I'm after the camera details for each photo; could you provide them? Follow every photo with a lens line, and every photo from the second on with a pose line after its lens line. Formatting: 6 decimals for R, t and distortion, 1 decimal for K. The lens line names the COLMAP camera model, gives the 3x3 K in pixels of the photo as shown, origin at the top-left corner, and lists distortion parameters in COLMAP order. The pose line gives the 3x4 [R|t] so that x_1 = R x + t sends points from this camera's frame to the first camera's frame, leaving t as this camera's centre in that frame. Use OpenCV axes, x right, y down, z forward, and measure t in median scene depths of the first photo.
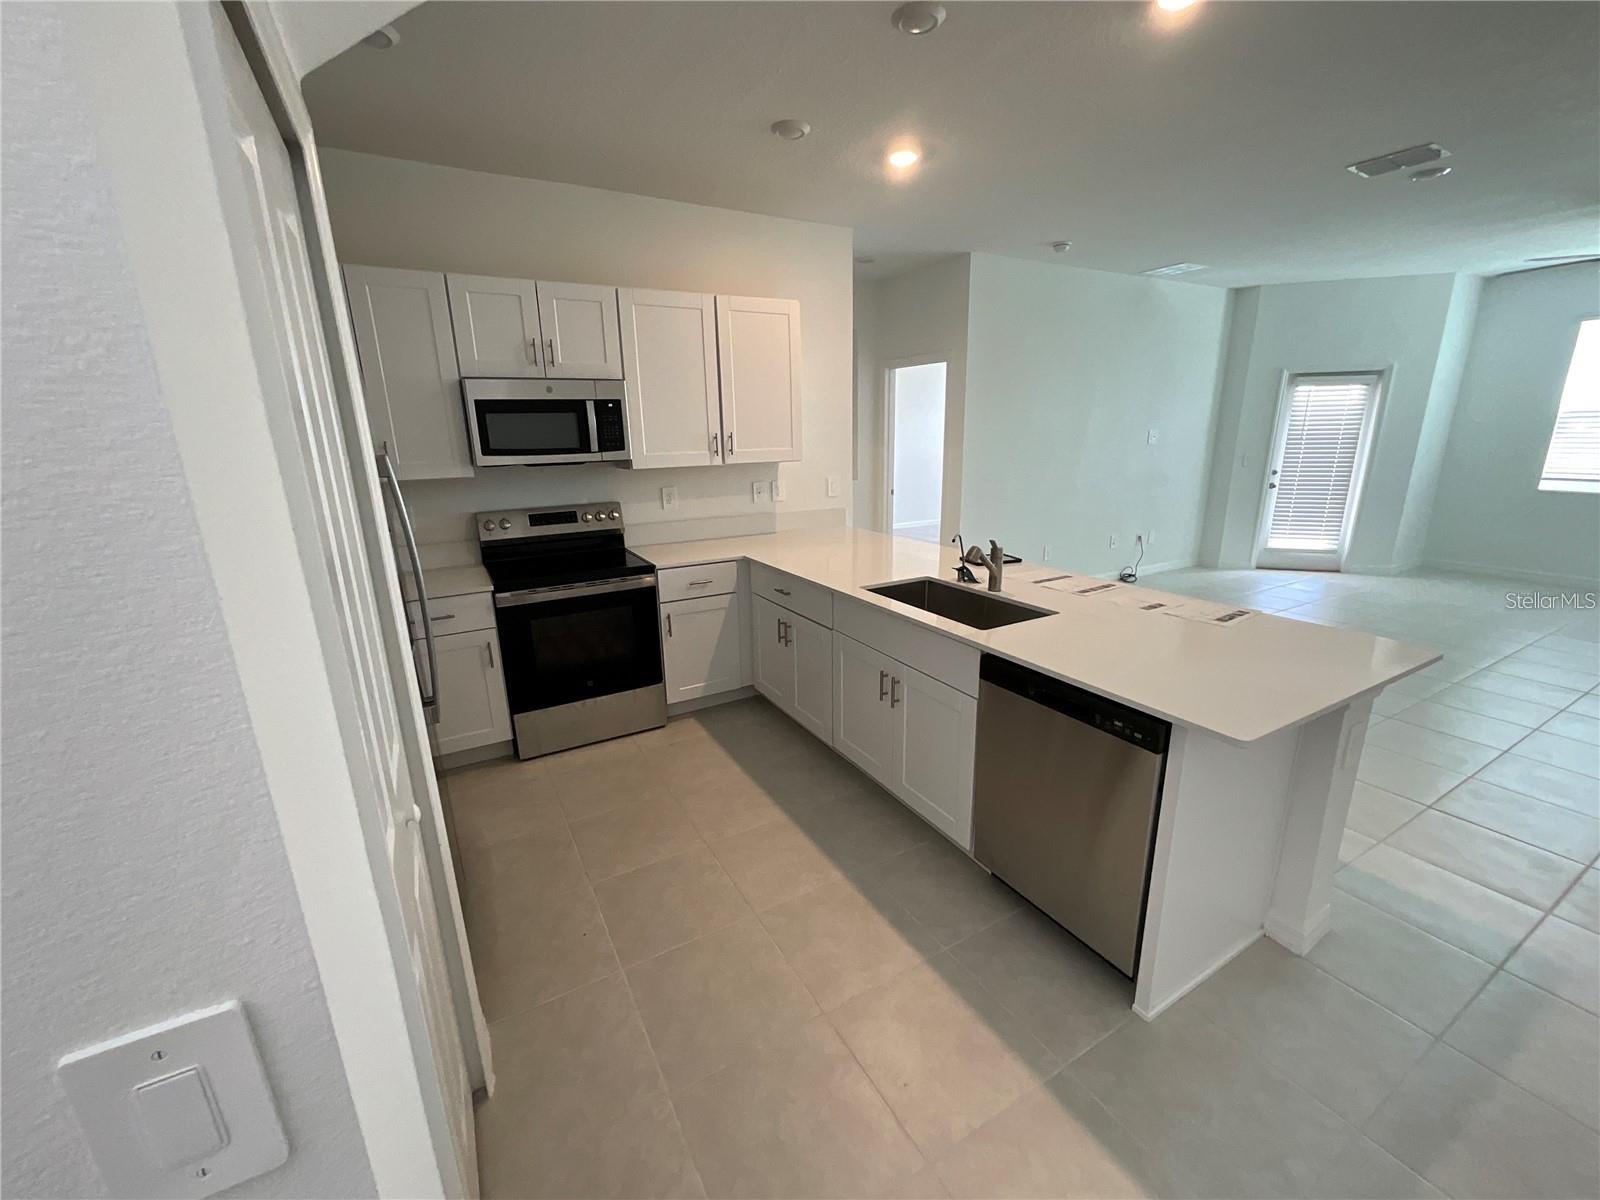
lens RADIAL K [[644.6, 0, 800.0], [0, 644.6, 600.0], [0, 0, 1]] dist [-0.007825, -0.000220]
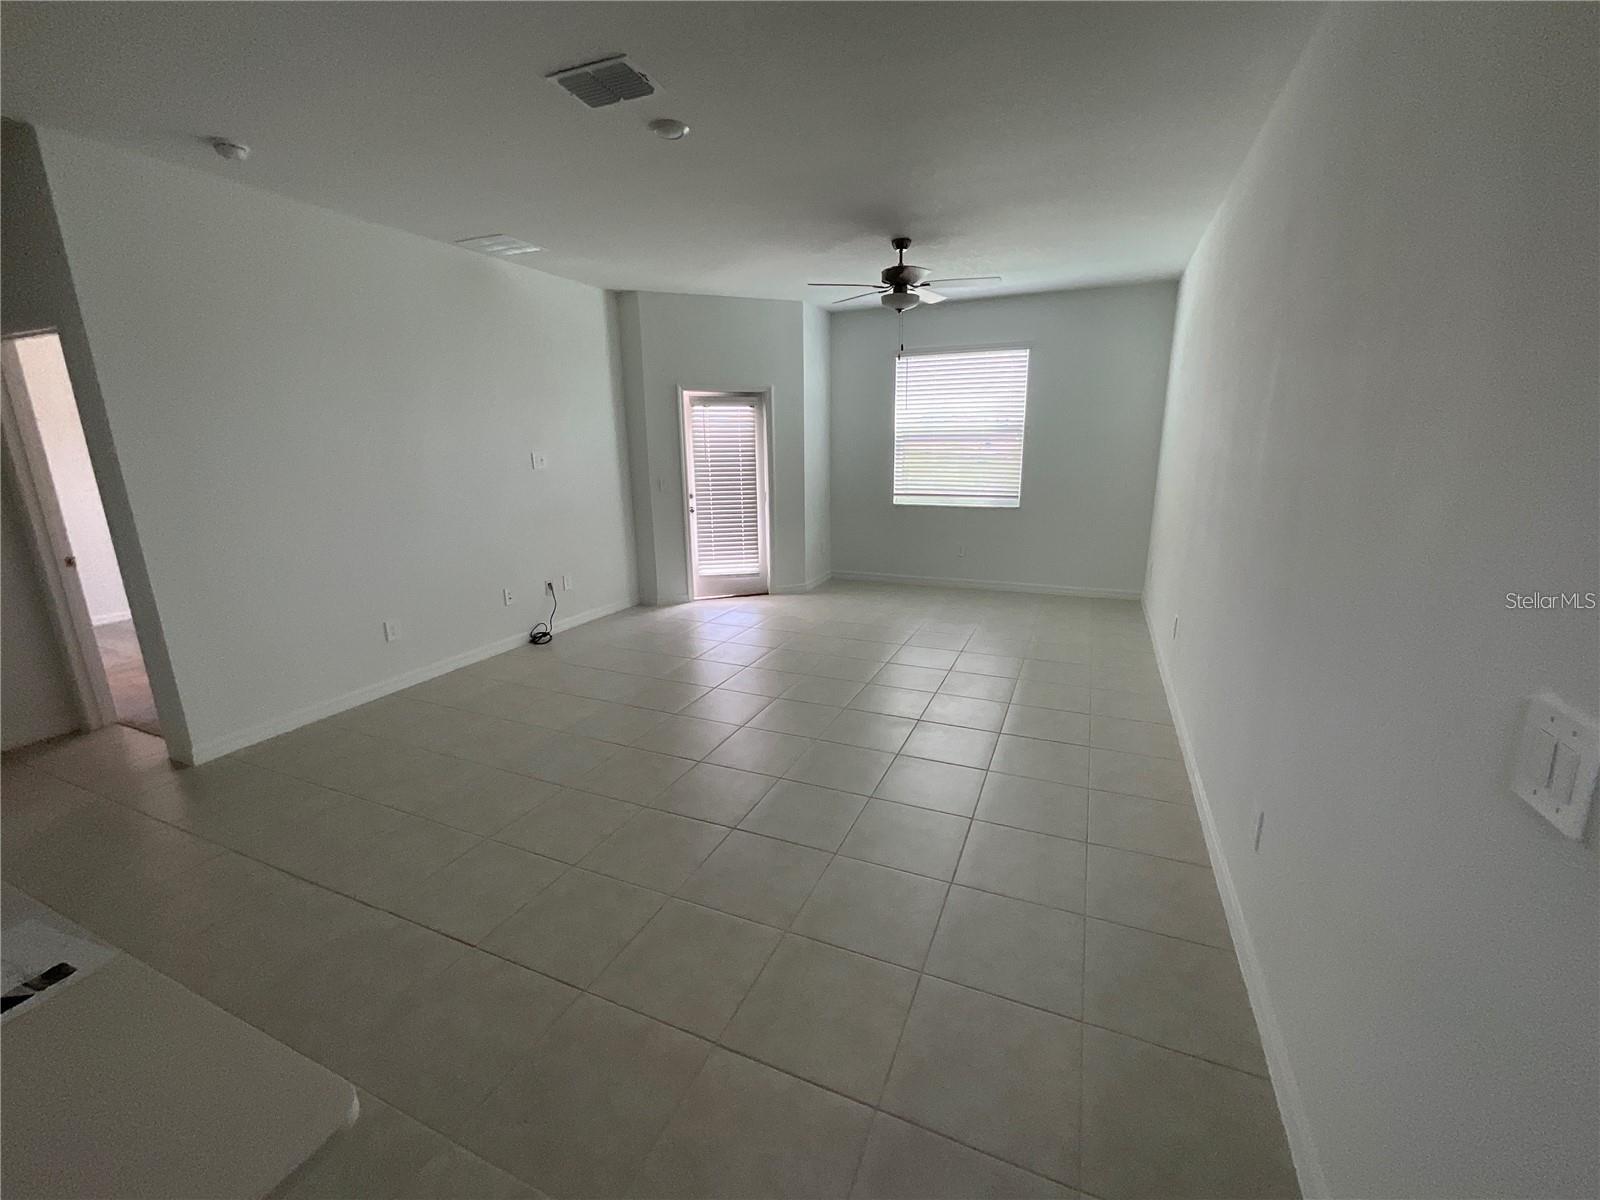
lens RADIAL K [[657.6, 0, 800.0], [0, 657.6, 600.0], [0, 0, 1]] dist [-0.000387, 0.000018]
pose [[0.796946, -0.130970, 0.589681, 0.297566], [0.149634, 0.988589, 0.017339, -0.047444], [-0.585223, 0.074418, 0.807450, 0.158488]]
